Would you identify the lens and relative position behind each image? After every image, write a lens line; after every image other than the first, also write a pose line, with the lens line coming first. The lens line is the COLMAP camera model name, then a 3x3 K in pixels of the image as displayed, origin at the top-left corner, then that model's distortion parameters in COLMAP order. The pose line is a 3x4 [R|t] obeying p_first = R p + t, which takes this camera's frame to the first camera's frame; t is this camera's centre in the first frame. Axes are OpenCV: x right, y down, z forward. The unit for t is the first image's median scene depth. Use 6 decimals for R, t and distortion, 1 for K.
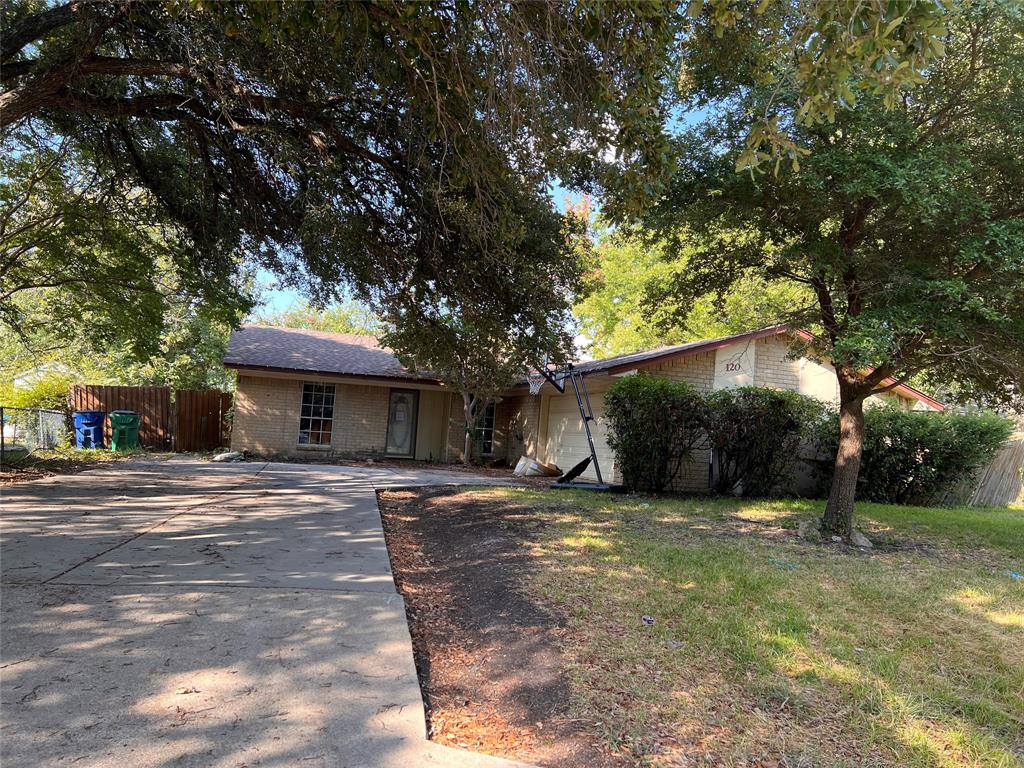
lens RADIAL K [[774.3, 0, 513.7], [0, 774.3, 383.2], [0, 0, 1]] dist [-0.001464, -0.001012]
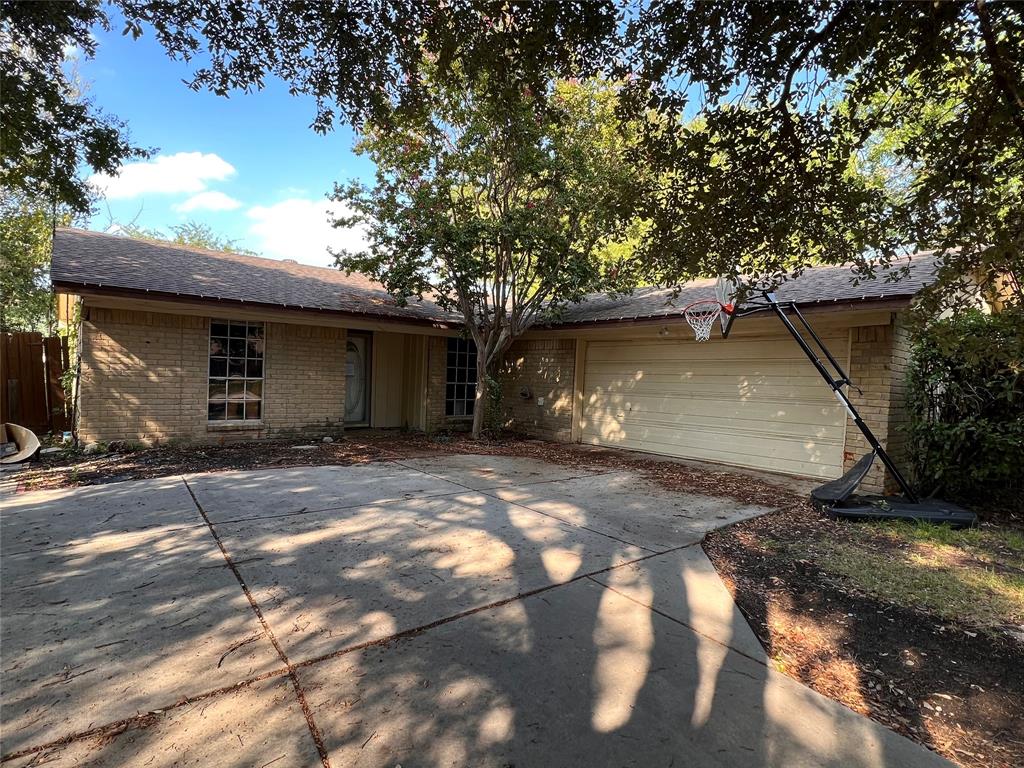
lens RADIAL K [[548.5, 0, 508.8], [0, 548.5, 386.5], [0, 0, 1]] dist [-0.001038, 0.000135]
pose [[0.931273, -0.031853, 0.362928, -0.211897], [-0.006399, 0.994587, 0.103710, 0.004627], [-0.364267, -0.098904, 0.926028, 0.513991]]
